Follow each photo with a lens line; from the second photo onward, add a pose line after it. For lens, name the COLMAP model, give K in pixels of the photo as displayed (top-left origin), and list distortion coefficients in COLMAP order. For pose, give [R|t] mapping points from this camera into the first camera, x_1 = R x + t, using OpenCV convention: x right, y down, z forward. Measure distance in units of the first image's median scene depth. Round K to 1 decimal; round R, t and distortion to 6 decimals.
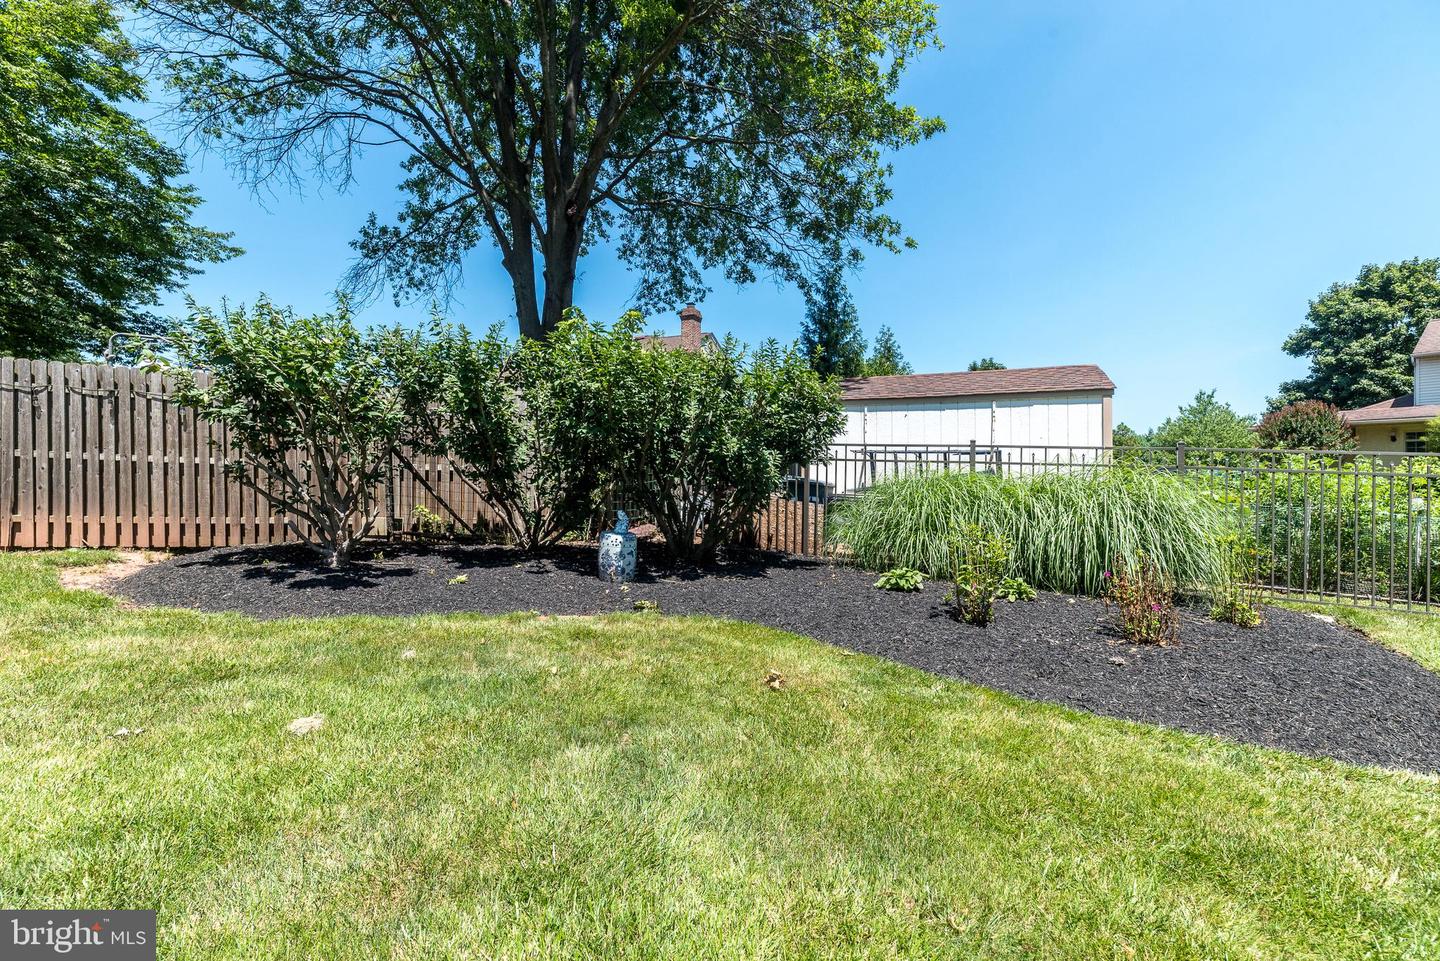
lens RADIAL K [[624.6, 0, 720.8], [0, 624.6, 491.9], [0, 0, 1]] dist [0.002685, 0.000315]
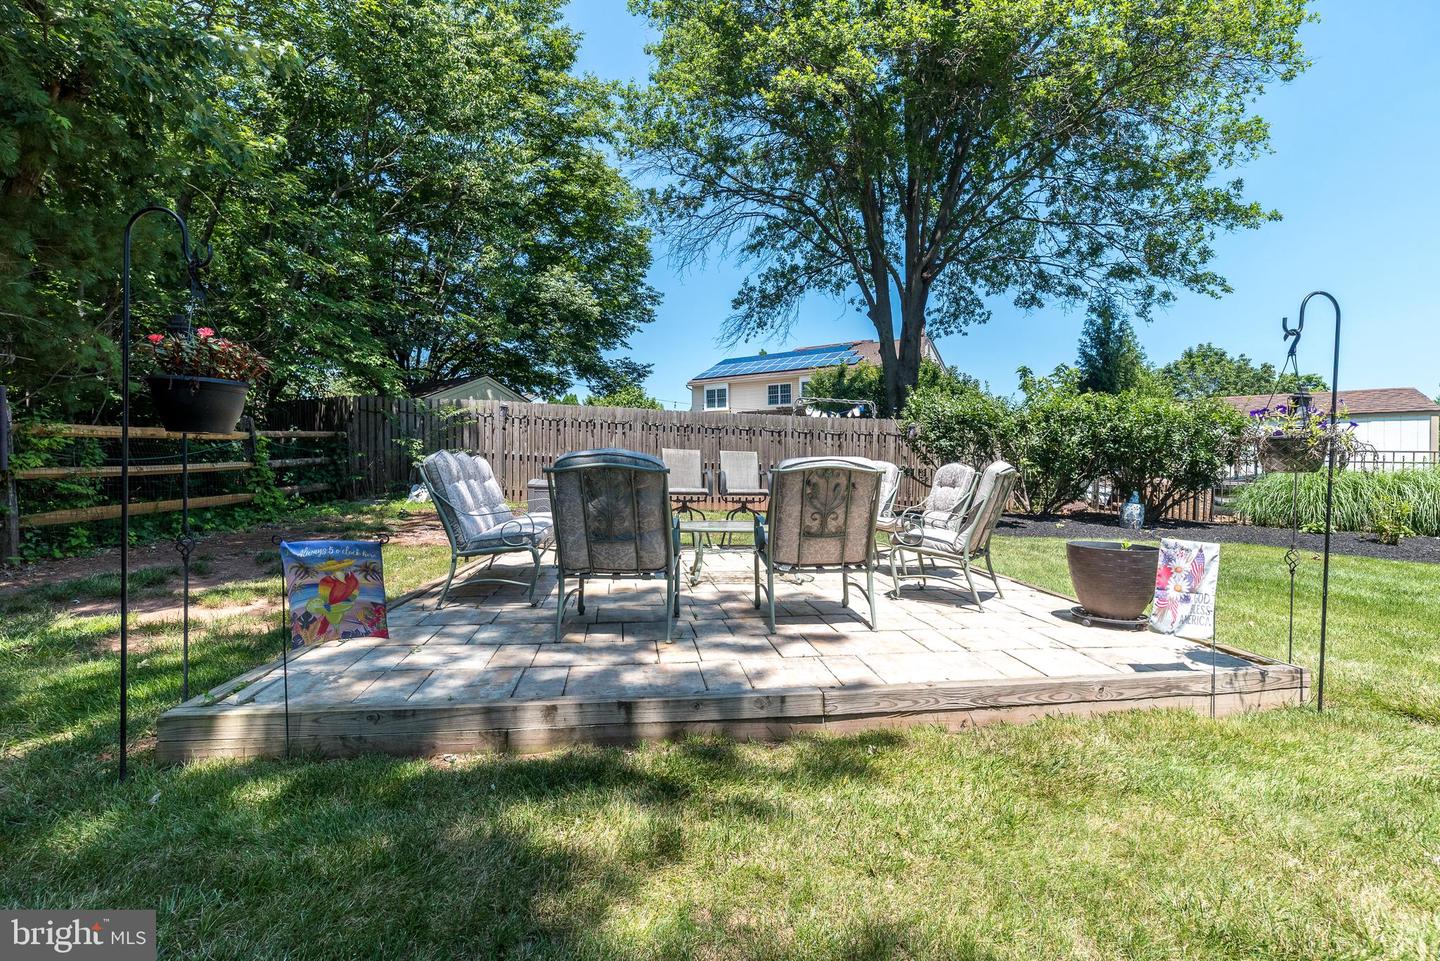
lens RADIAL K [[631.4, 0, 698.4], [0, 631.4, 498.1], [0, 0, 1]] dist [-0.000990, -0.000013]
pose [[0.976820, 0.004868, -0.214007, -0.436428], [0.001741, 0.999528, 0.030681, -0.003823], [0.214056, -0.030342, 0.976350, -0.476860]]
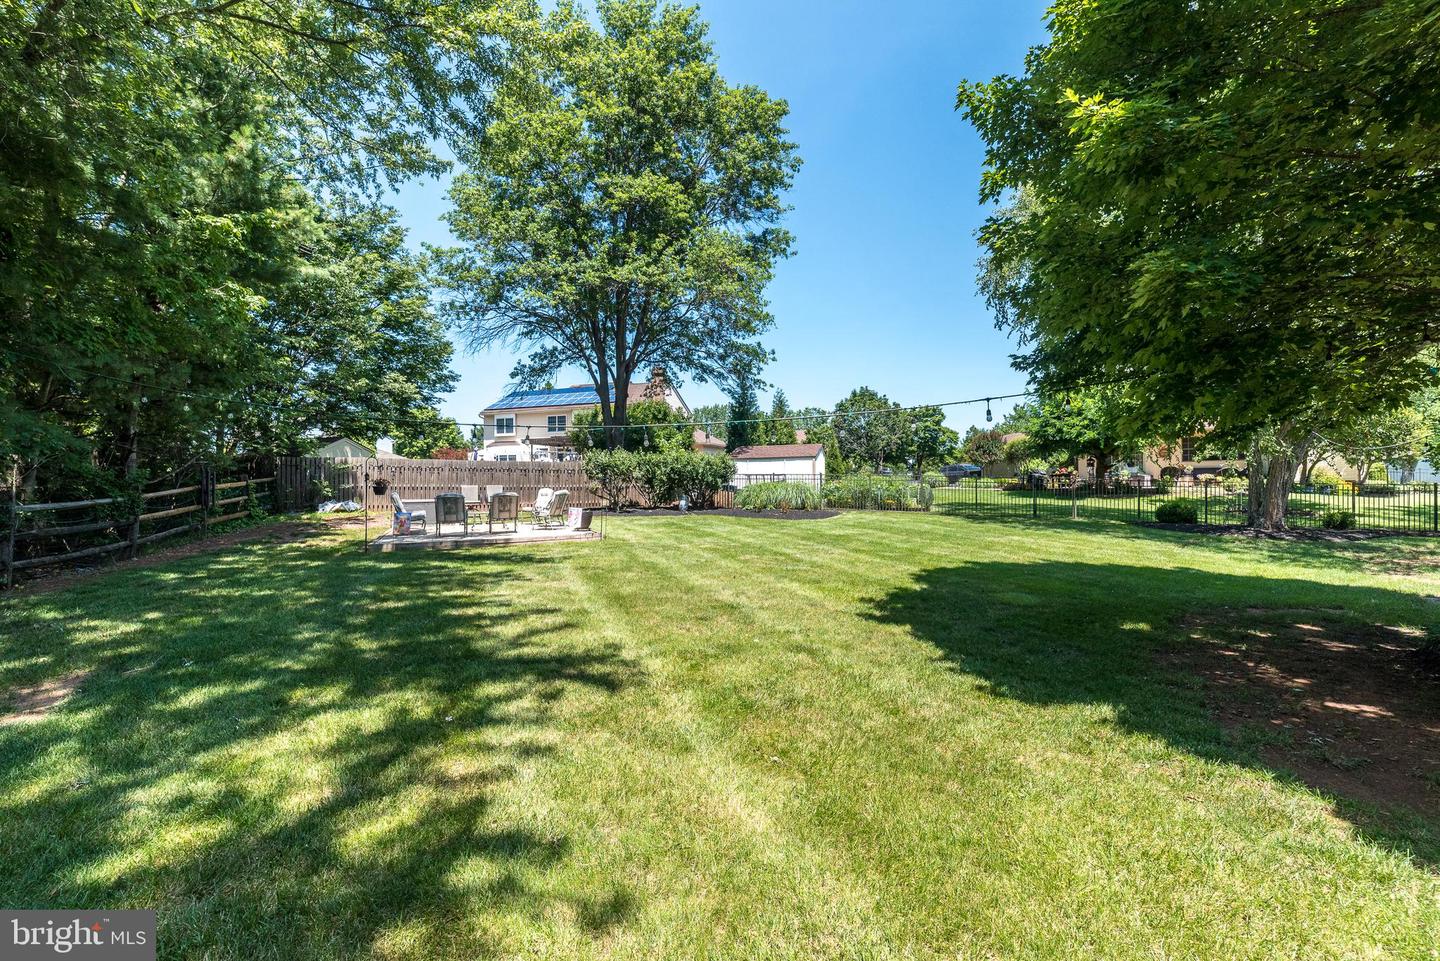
lens RADIAL K [[693.0, 0, 736.1], [0, 693.0, 411.8], [0, 0, 1]] dist [0.001510, 0.000124]
pose [[0.993075, -0.020190, 0.115732, -0.145462], [0.031927, 0.994427, -0.100476, -0.019759], [-0.113058, 0.103475, 0.988186, -1.587121]]
